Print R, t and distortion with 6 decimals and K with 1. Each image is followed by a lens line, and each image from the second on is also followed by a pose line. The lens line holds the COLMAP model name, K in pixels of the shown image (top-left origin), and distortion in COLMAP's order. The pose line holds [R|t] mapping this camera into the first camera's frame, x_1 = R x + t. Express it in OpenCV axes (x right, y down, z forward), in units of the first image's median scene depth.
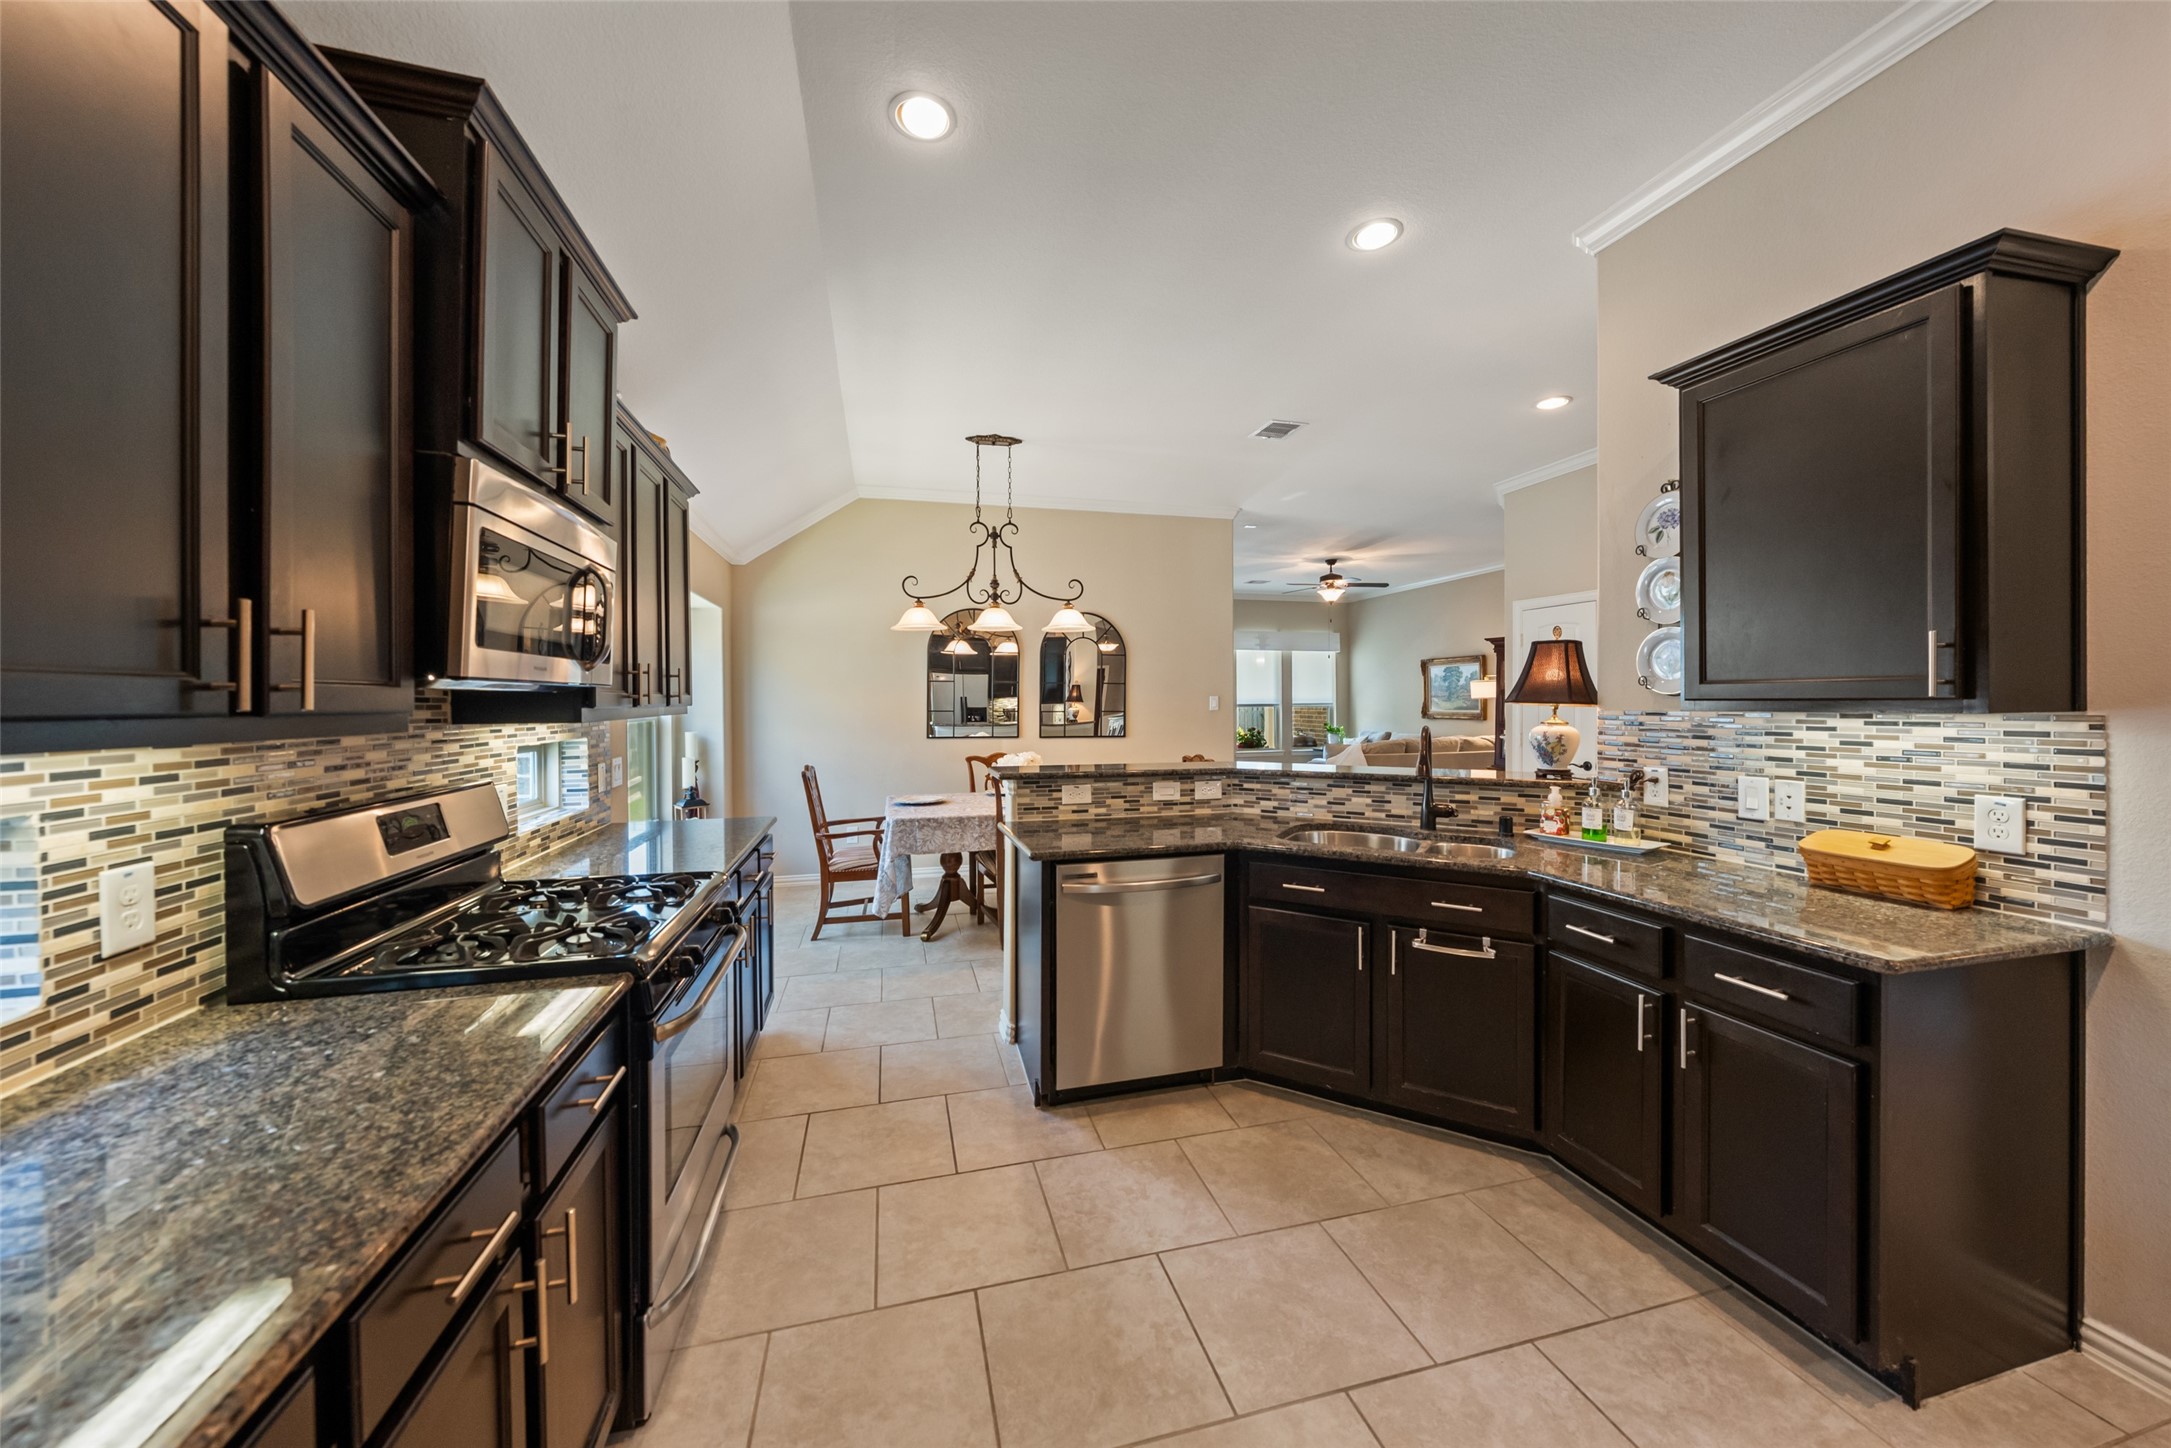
lens RADIAL K [[758.7, 0, 1079.5], [0, 758.7, 702.5], [0, 0, 1]] dist [-0.002540, -0.000094]
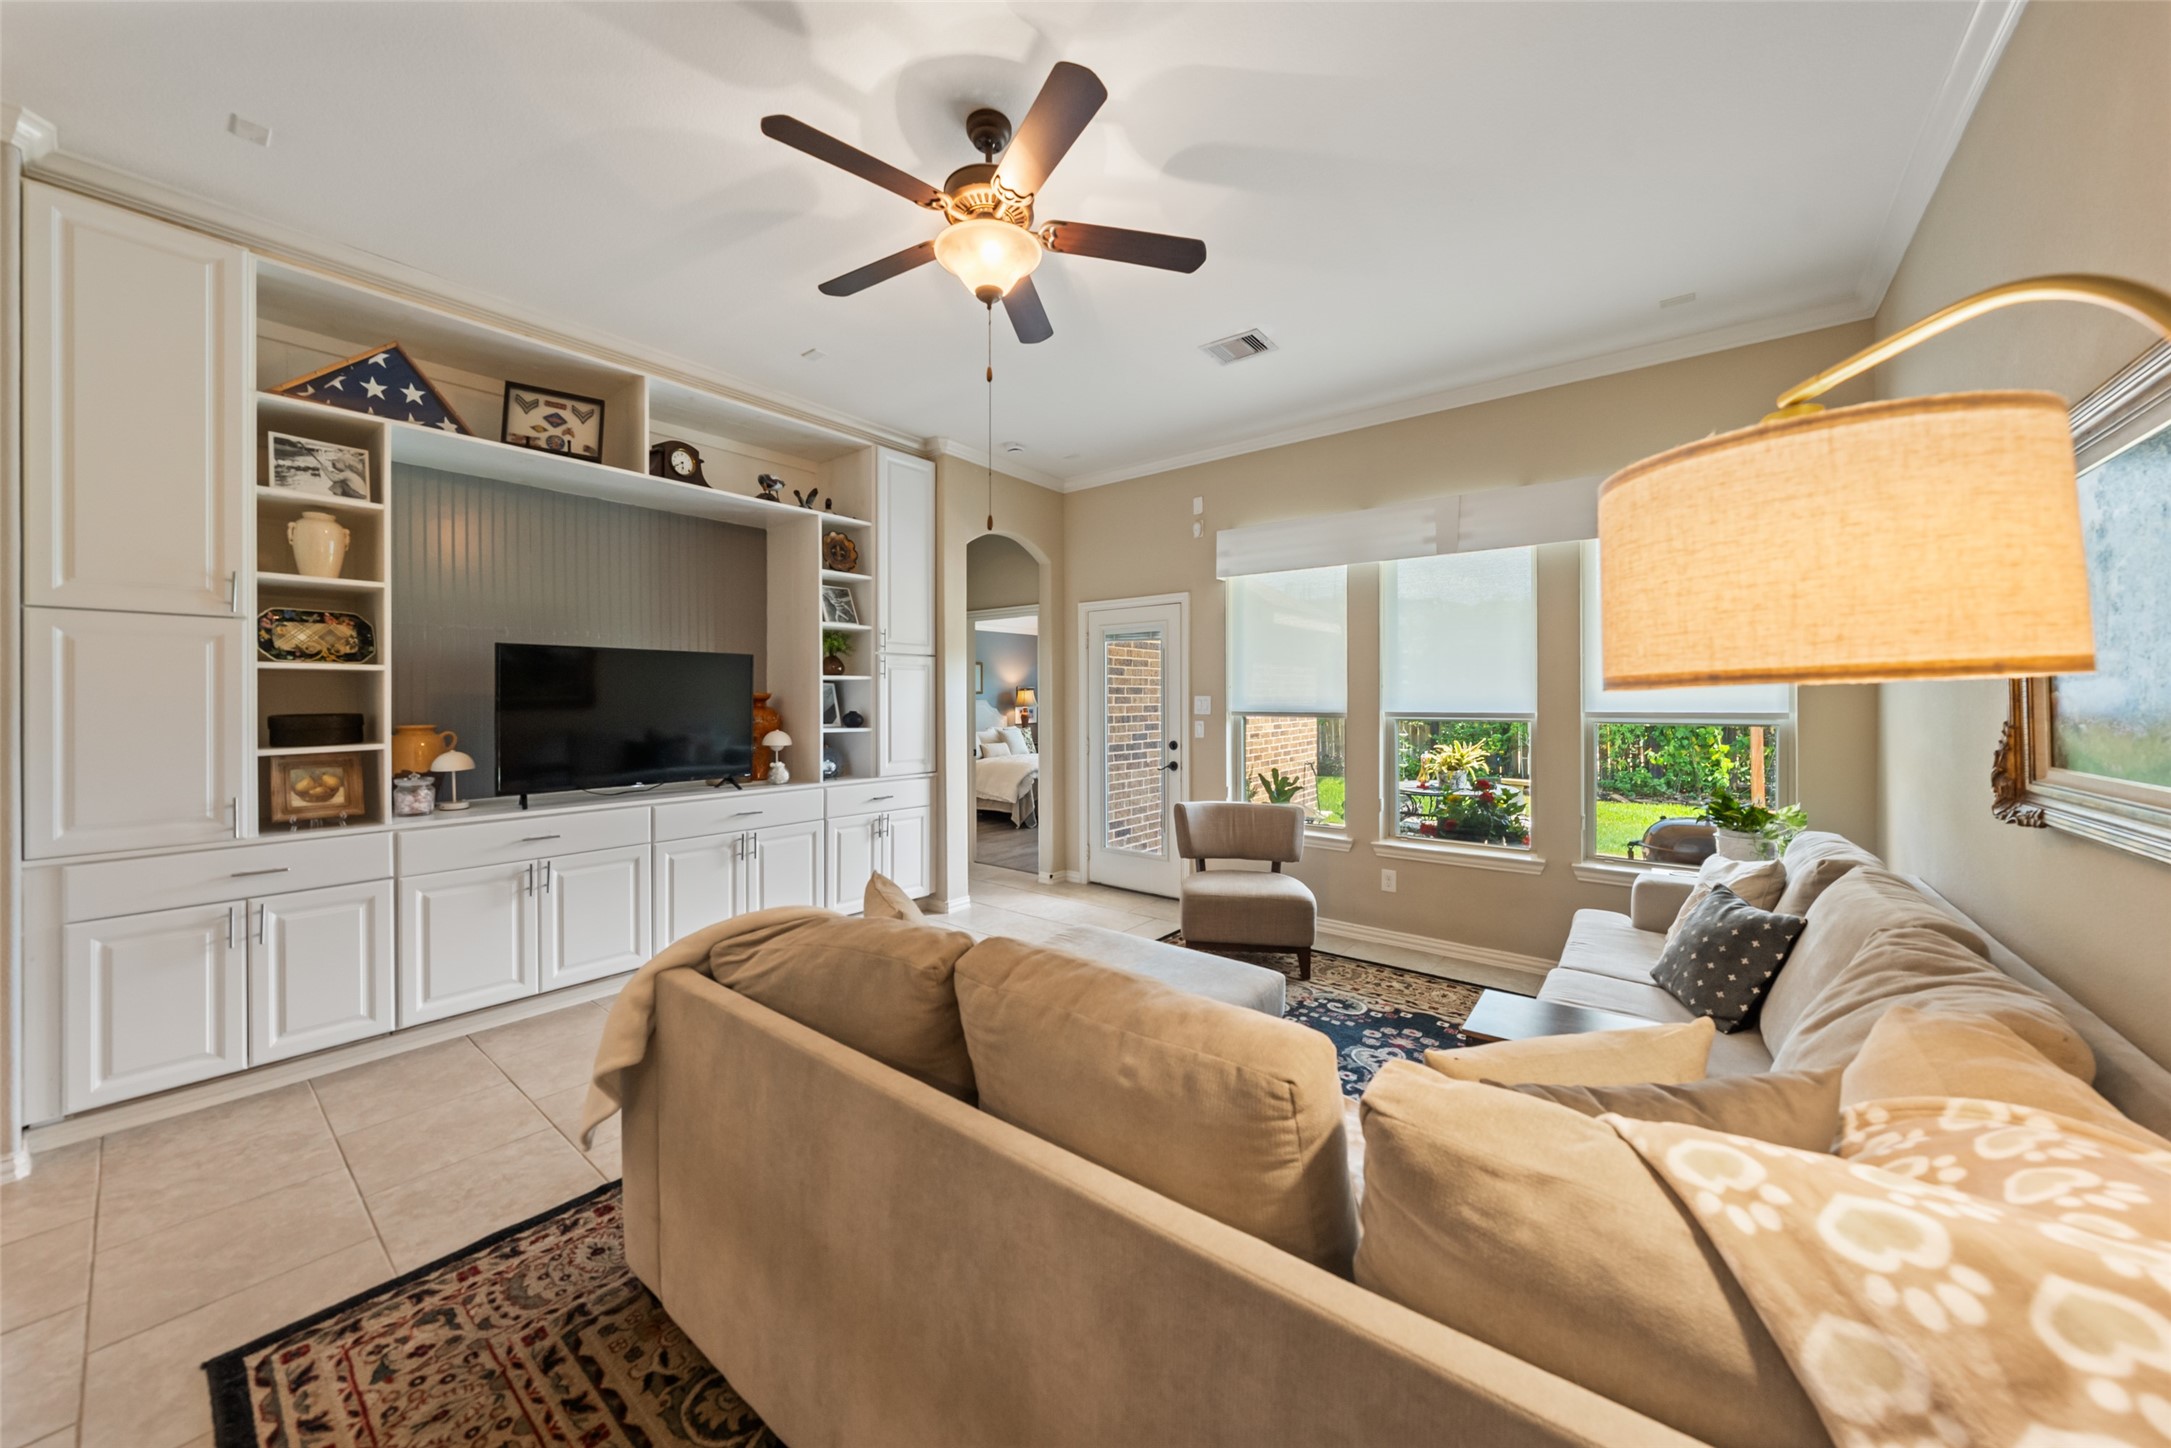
lens RADIAL K [[758.7, 0, 1079.5], [0, 758.7, 702.5], [0, 0, 1]] dist [-0.002540, -0.000094]
pose [[0.601155, 0.007218, -0.799100, 1.558391], [-0.007125, 0.999968, 0.003672, -0.009686], [0.799101, 0.003486, 0.601187, 2.506741]]
